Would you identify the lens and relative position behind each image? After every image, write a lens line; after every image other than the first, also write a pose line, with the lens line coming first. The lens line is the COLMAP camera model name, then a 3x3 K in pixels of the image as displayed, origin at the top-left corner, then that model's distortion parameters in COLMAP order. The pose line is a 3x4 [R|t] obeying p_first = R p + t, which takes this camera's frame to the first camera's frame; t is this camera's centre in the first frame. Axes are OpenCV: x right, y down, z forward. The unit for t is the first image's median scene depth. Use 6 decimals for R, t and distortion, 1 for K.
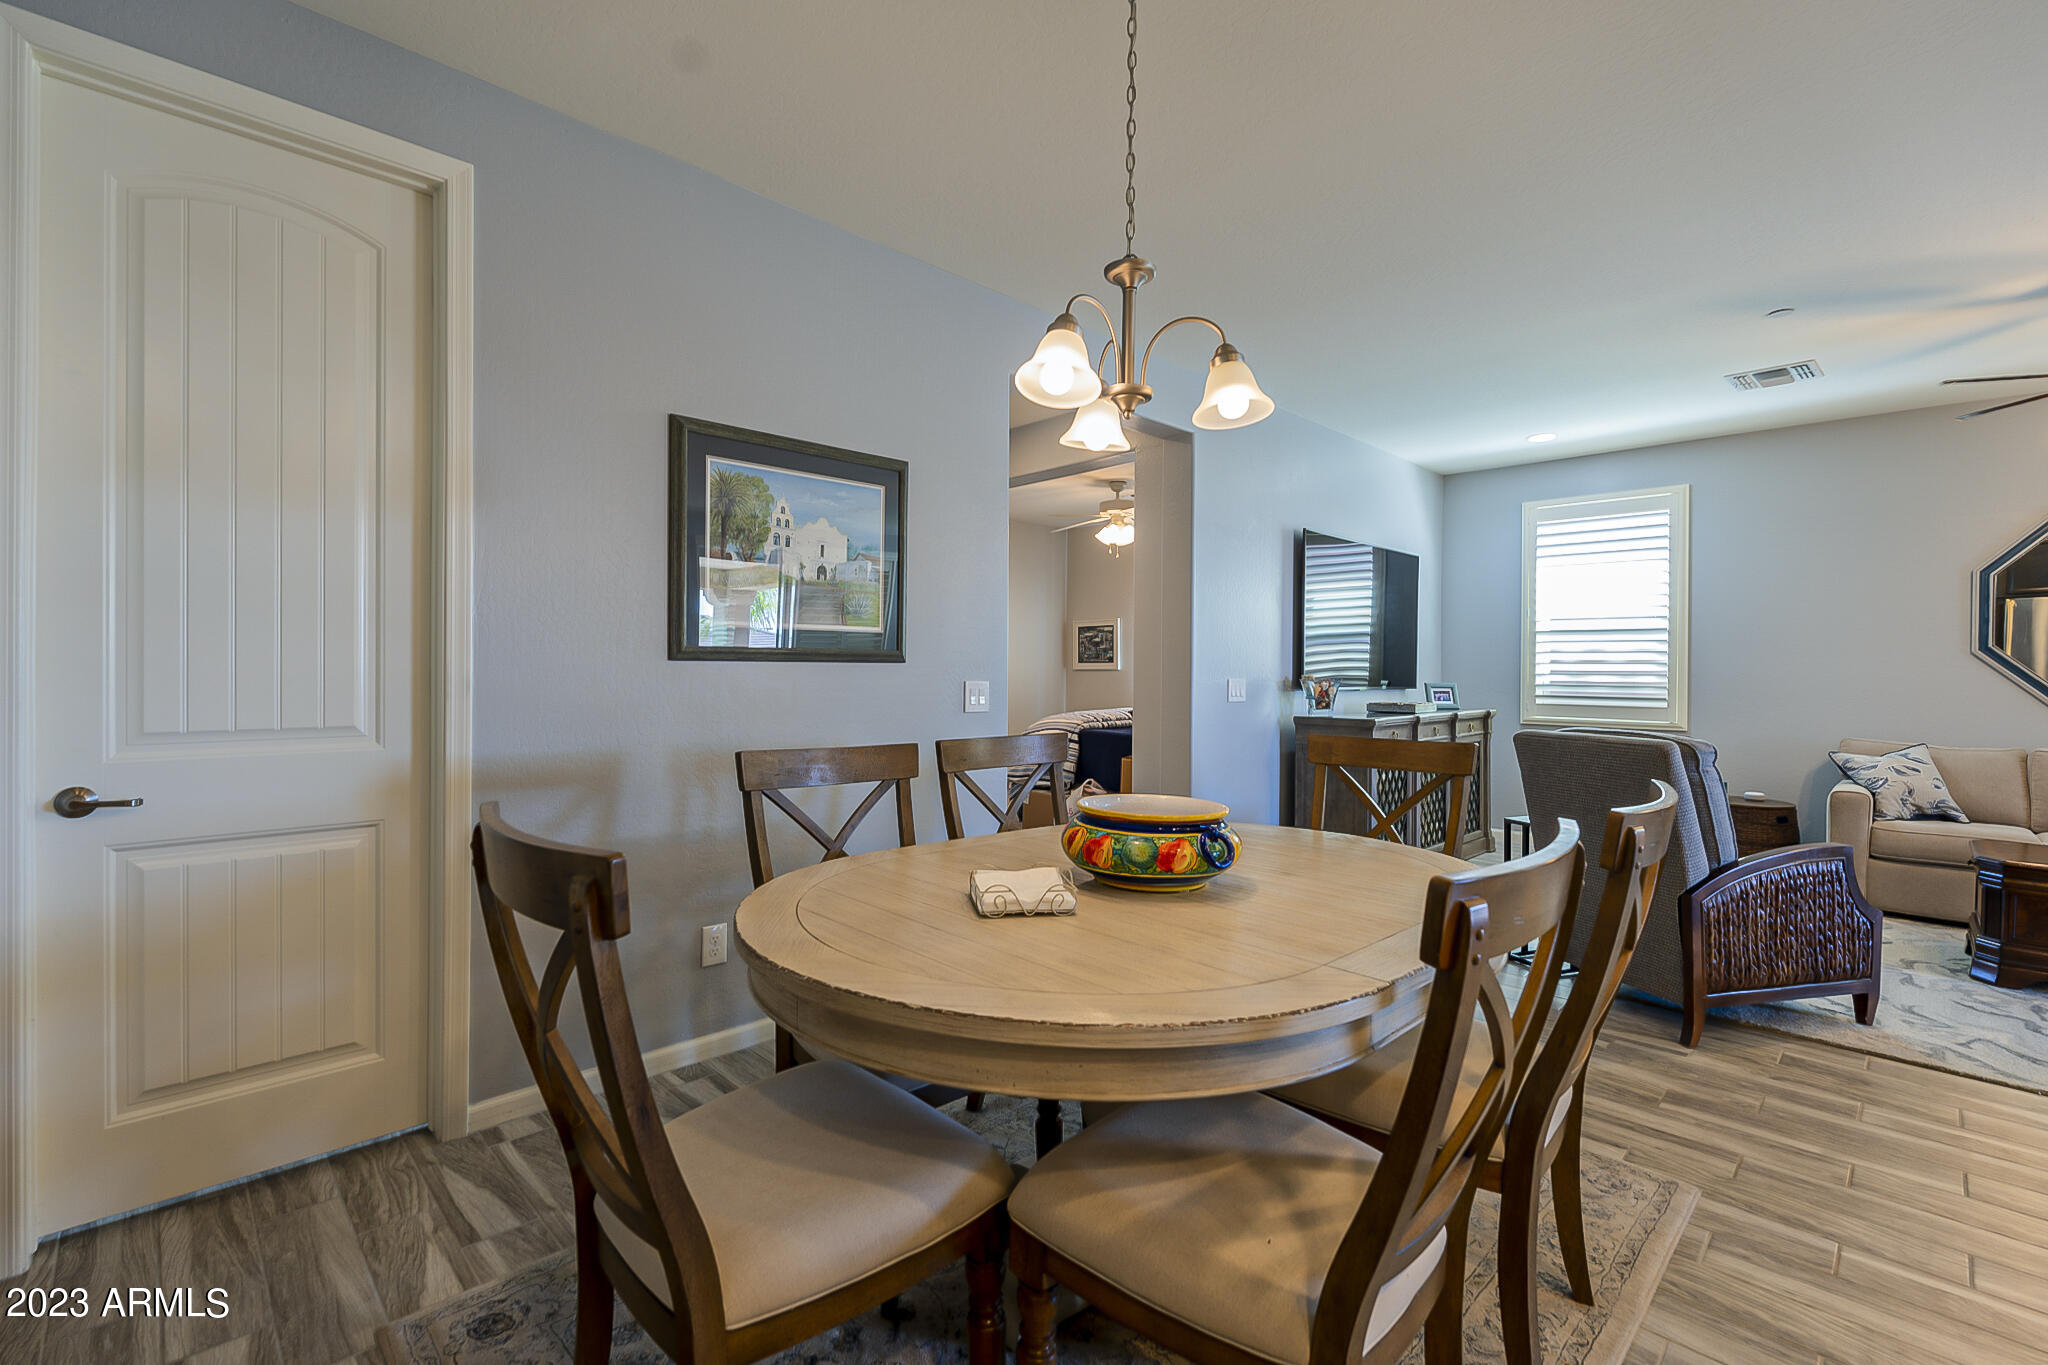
lens RADIAL K [[900.6, 0, 1023.7], [0, 900.6, 667.0], [0, 0, 1]] dist [0.009898, -0.000611]
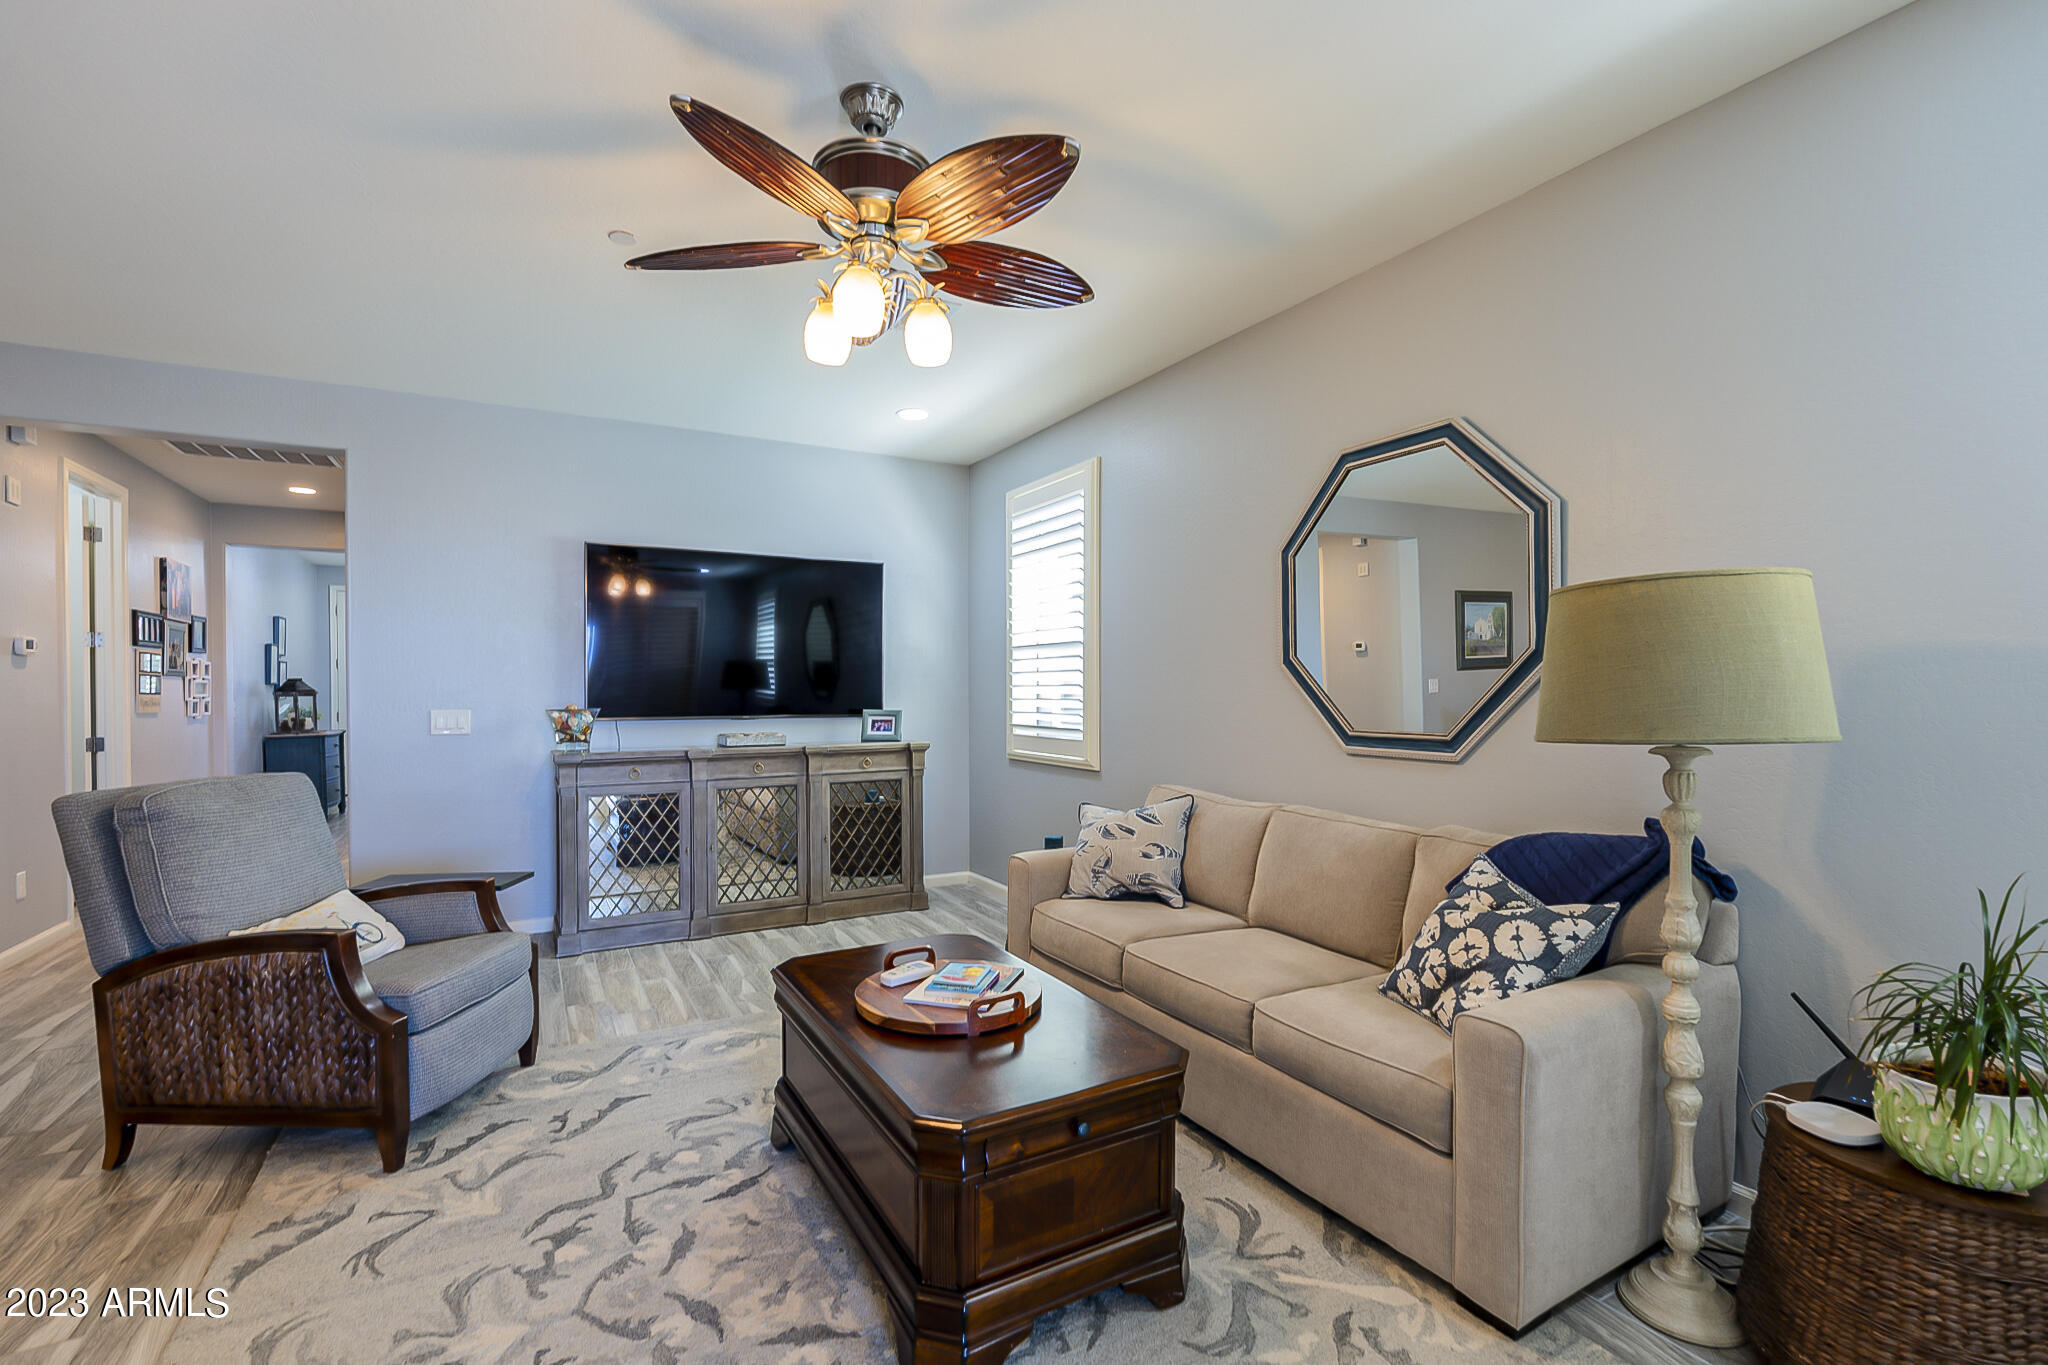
lens RADIAL K [[903.7, 0, 1024.0], [0, 903.7, 682.5], [0, 0, 1]] dist [-0.002199, -0.000538]
pose [[0.962738, -0.012115, -0.270164, 1.108401], [0.011357, 0.999926, -0.004367, -0.003644], [0.270197, 0.001136, 0.962804, 0.281484]]
